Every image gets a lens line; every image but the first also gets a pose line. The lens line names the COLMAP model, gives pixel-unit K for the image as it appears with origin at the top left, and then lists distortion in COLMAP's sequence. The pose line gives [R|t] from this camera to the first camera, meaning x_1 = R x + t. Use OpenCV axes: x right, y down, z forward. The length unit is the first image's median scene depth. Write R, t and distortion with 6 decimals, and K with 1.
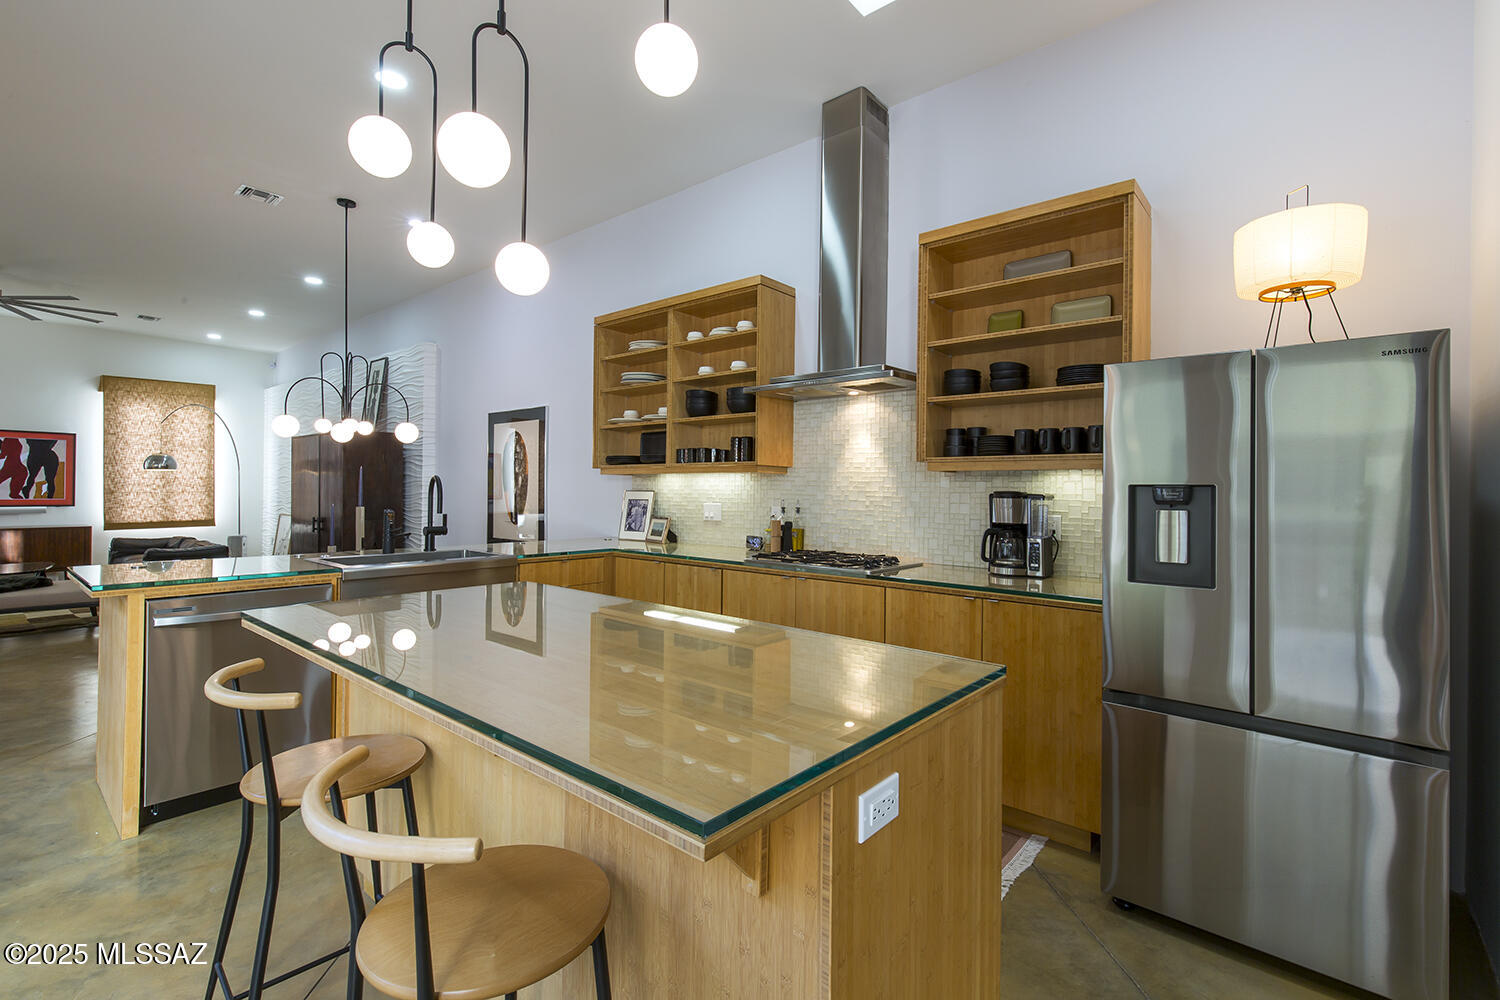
lens RADIAL K [[672.1, 0, 745.5], [0, 672.1, 487.5], [0, 0, 1]] dist [0.002082, 0.000342]
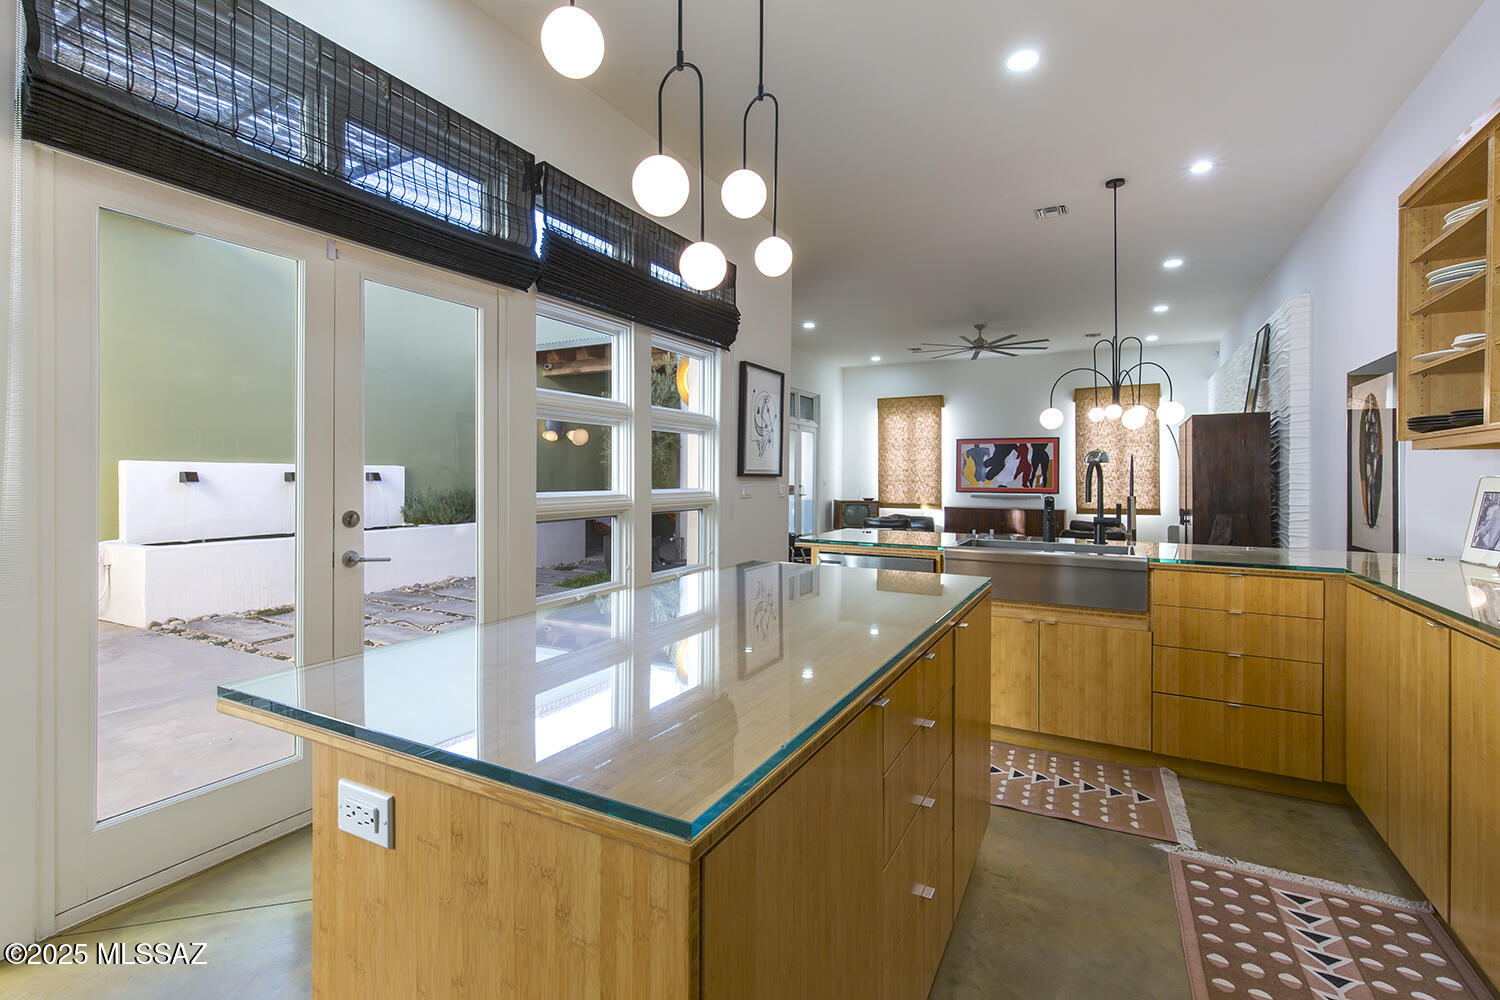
lens RADIAL K [[676.8, 0, 745.7], [0, 676.8, 475.4], [0, 0, 1]] dist [0.001292, 0.000208]
pose [[0.212169, -0.009404, -0.977188, 0.297254], [0.000241, 0.999954, -0.009571, 0.010710], [0.977233, 0.001795, 0.212162, 0.328648]]
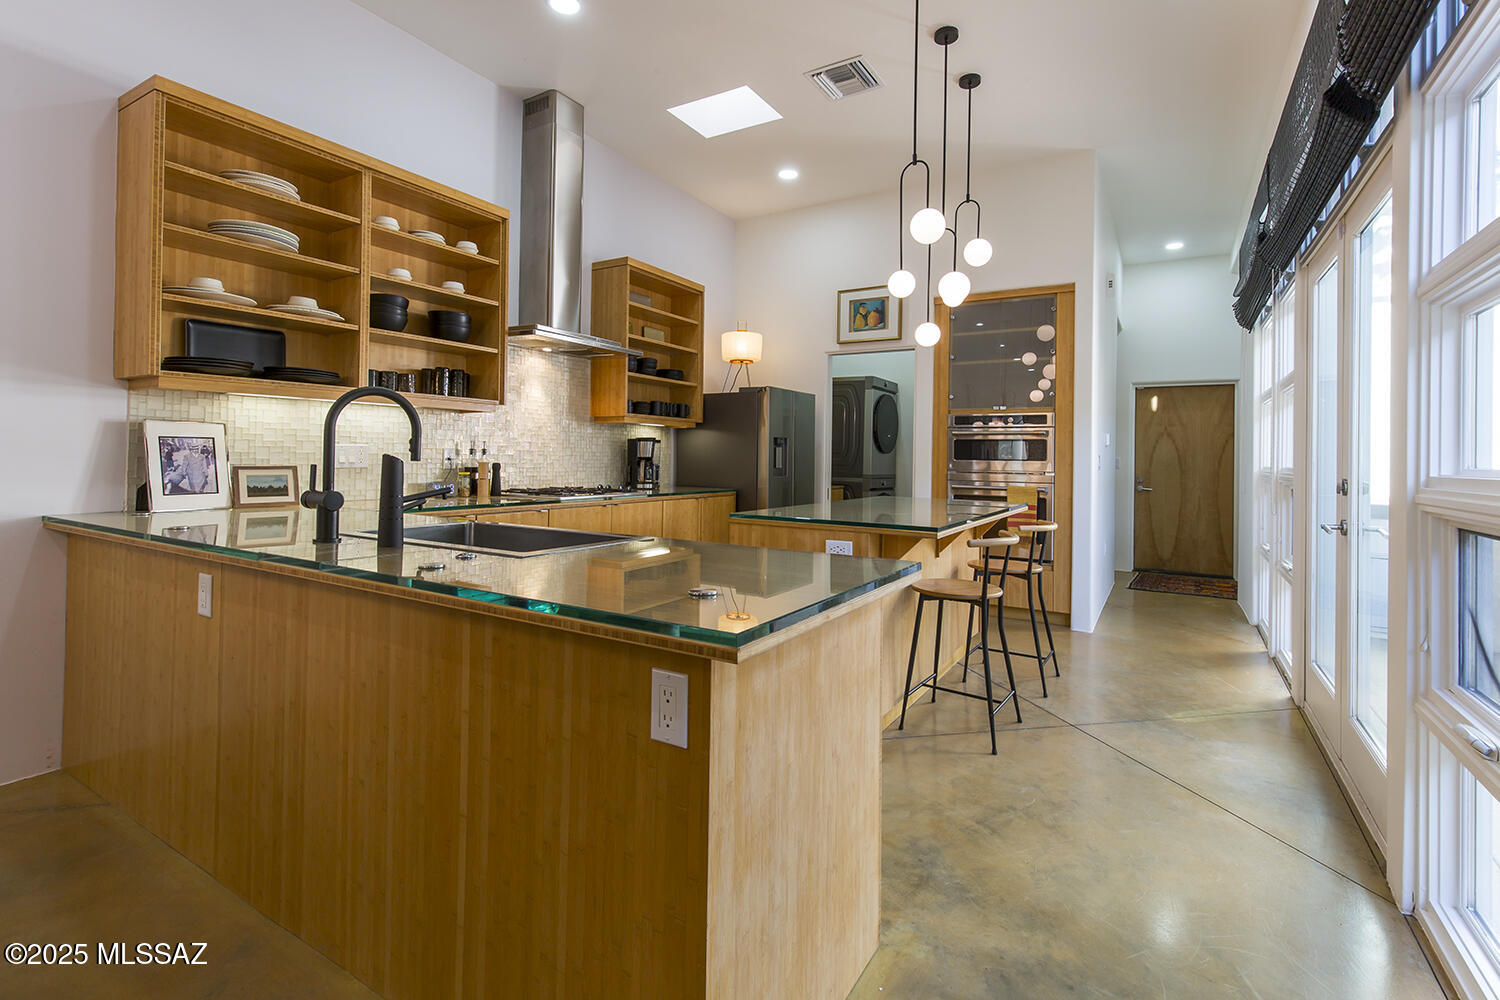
lens RADIAL K [[678.8, 0, 751.9], [0, 678.8, 451.0], [0, 0, 1]] dist [0.001408, 0.000196]
pose [[-0.159738, -0.008917, 0.987119, -0.932699], [-0.025127, 0.999672, 0.004964, 0.017454], [-0.986840, -0.024010, -0.159910, 0.740664]]
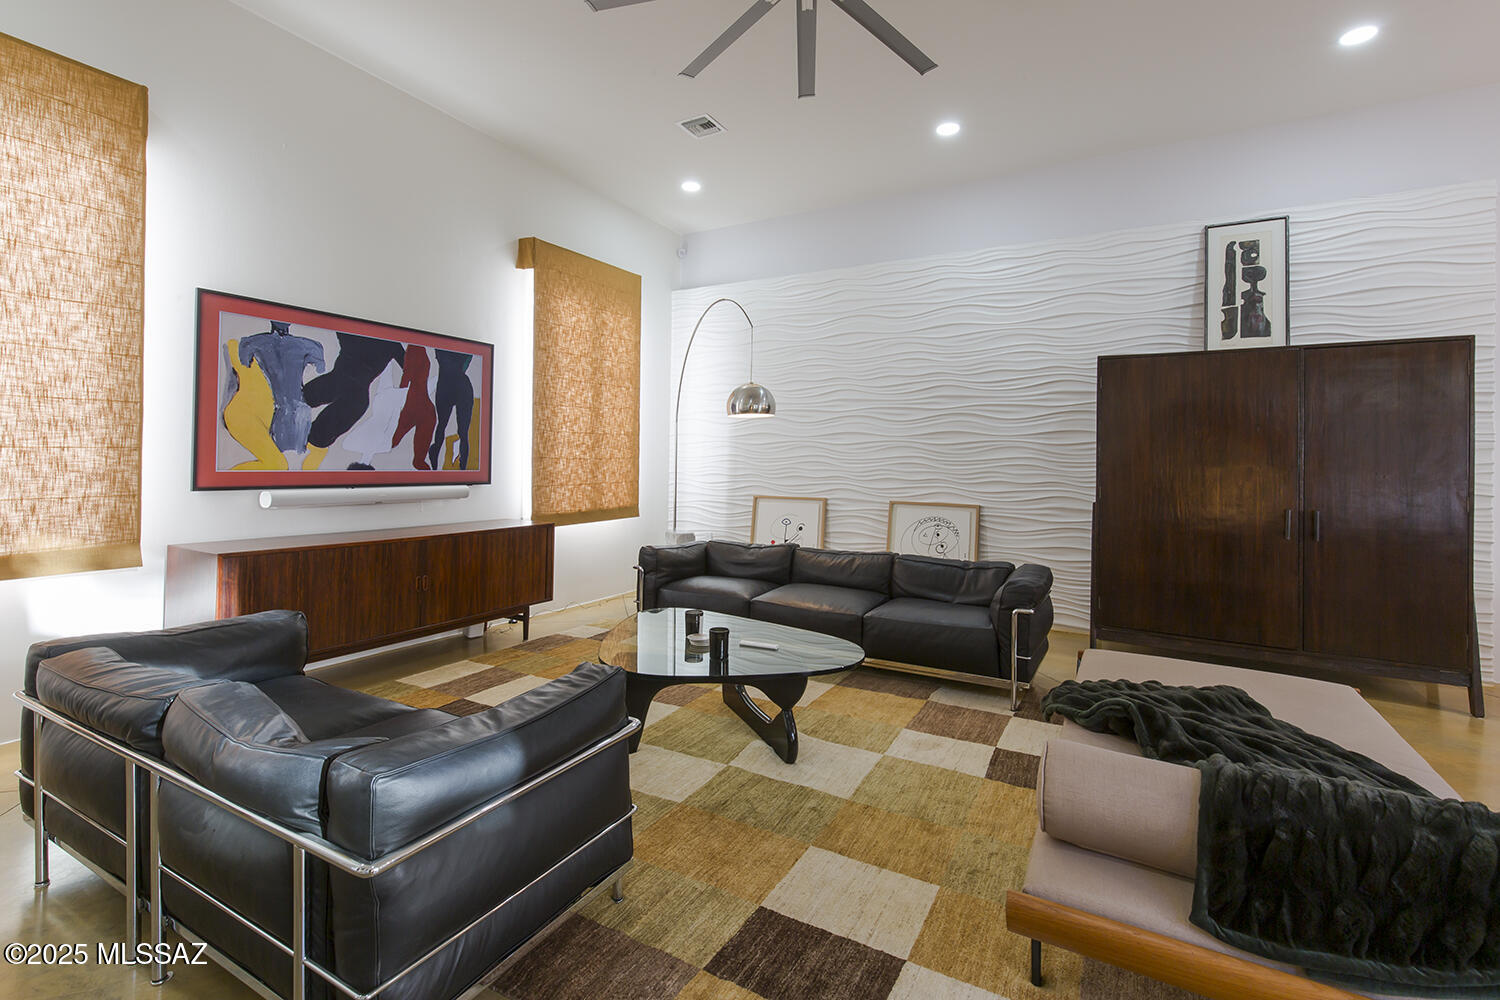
lens RADIAL K [[678.8, 0, 751.9], [0, 678.8, 451.0], [0, 0, 1]] dist [0.001408, 0.000196]
pose [[0.978740, 0.007288, 0.204973, -2.024480], [-0.005185, 0.999928, -0.010797, 0.015115], [-0.205037, 0.009505, 0.978708, 0.998421]]
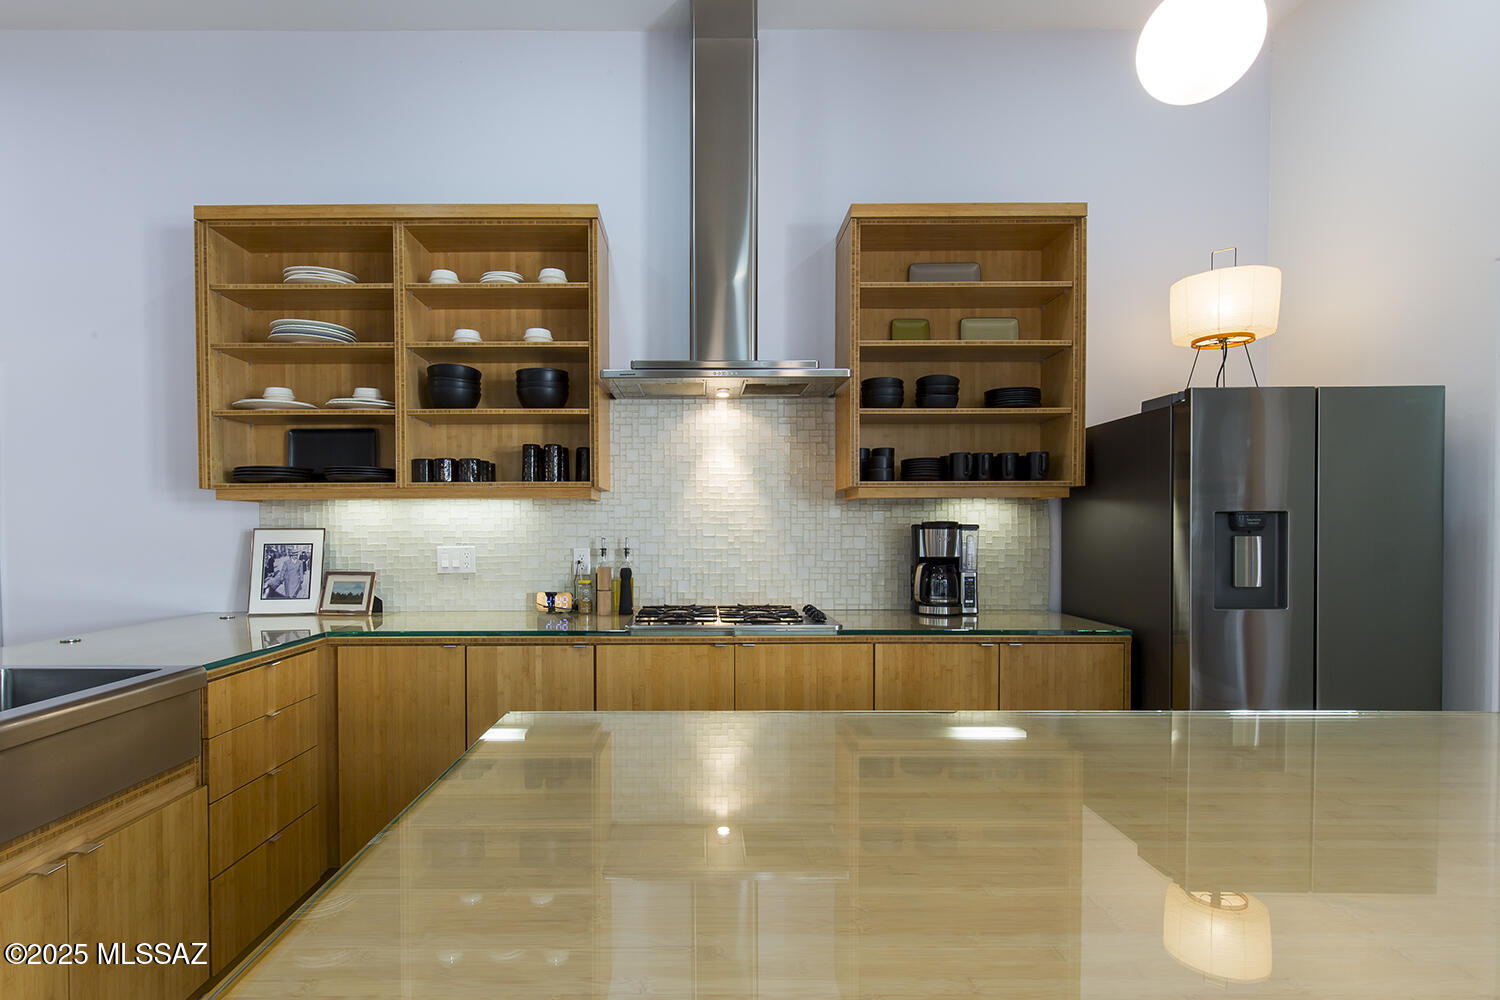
lens RADIAL K [[771.7, 0, 701.6], [0, 771.7, 541.5], [0, 0, 1]] dist [0.002409, 0.000071]
pose [[0.759722, -0.025733, 0.649738, -0.378797], [0.008937, 0.999535, 0.029137, -0.000272], [-0.650186, -0.016329, 0.759599, 0.312216]]
